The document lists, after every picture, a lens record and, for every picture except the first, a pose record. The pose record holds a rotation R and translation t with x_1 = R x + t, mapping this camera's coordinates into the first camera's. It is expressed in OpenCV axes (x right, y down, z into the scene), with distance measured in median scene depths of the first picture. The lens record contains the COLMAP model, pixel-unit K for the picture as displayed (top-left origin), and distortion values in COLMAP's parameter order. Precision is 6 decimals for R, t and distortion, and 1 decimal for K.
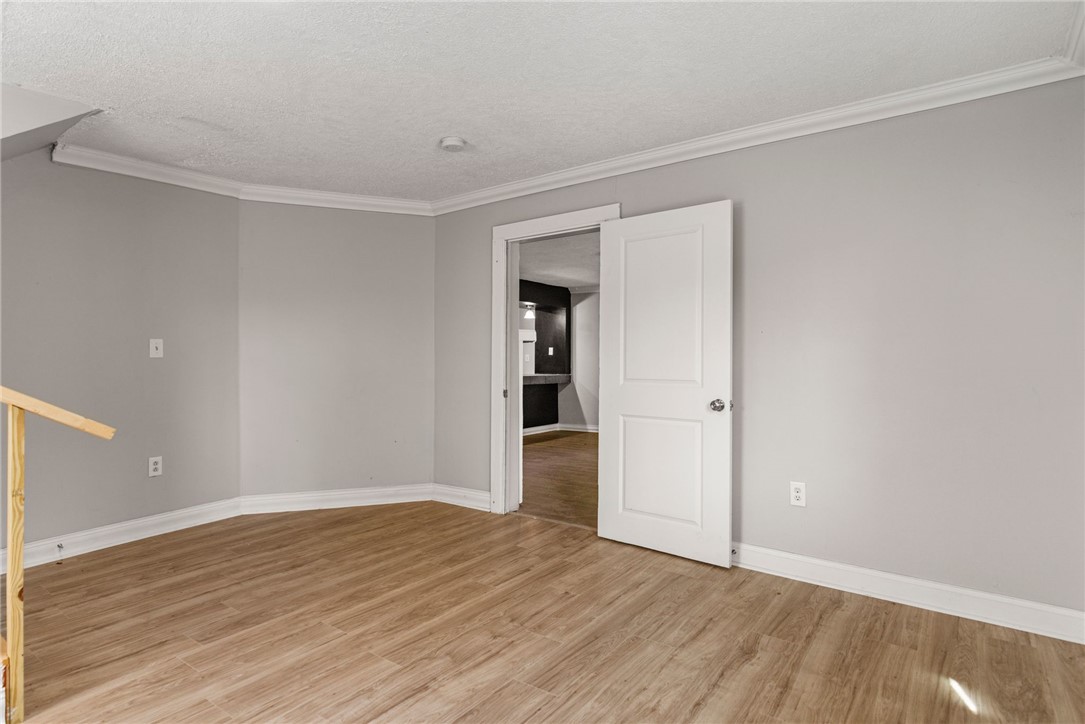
lens RADIAL K [[585.4, 0, 542.5], [0, 585.4, 362.0], [0, 0, 1]] dist [0.003480, 0.001040]
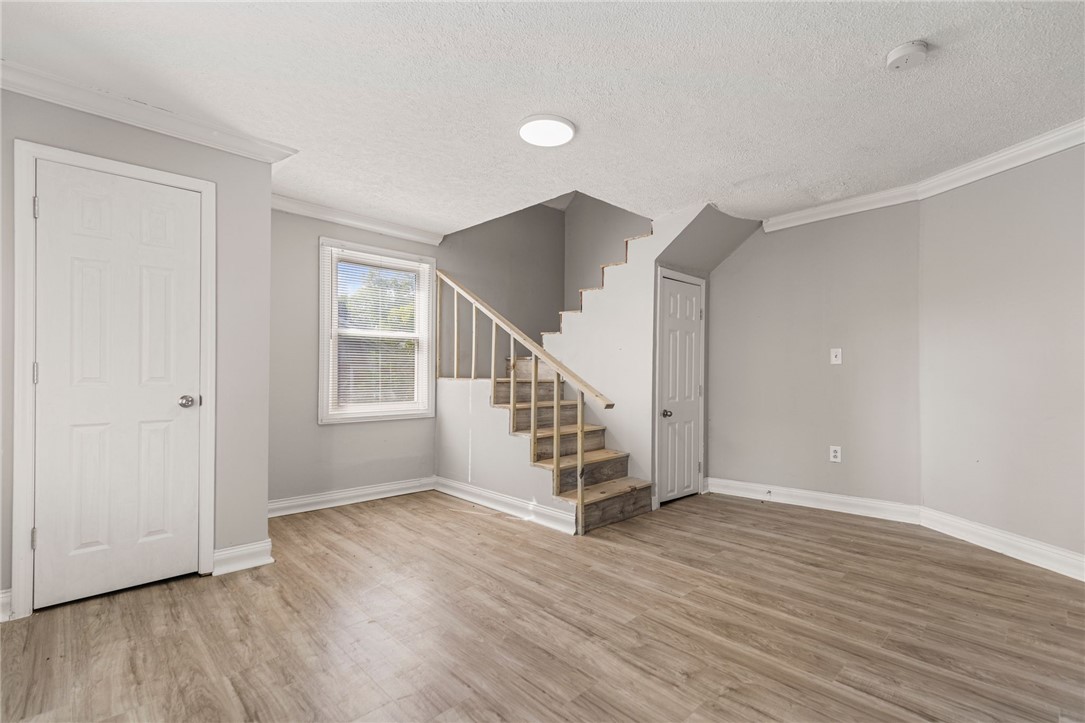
lens RADIAL K [[486.7, 0, 542.1], [0, 486.7, 371.1], [0, 0, 1]] dist [0.012996, -0.000058]
pose [[-0.171695, 0.004844, -0.985138, 0.532980], [0.000086, 0.999988, 0.004902, 0.002592], [0.985150, 0.000757, -0.171693, 0.703552]]
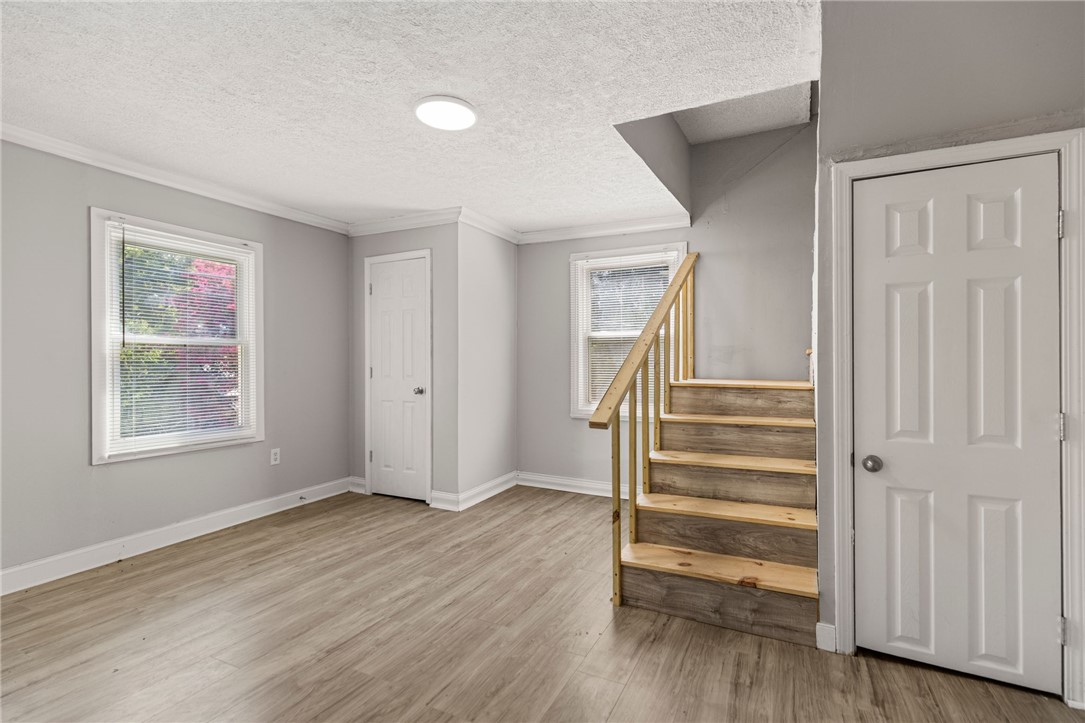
lens RADIAL K [[489.4, 0, 553.4], [0, 489.4, 361.6], [0, 0, 1]] dist [0.008703, 0.000161]
pose [[-0.981582, 0.006335, -0.190936, -0.298130], [0.008521, 0.999907, -0.010630, -0.004016], [0.190851, -0.012061, -0.981545, 1.344077]]
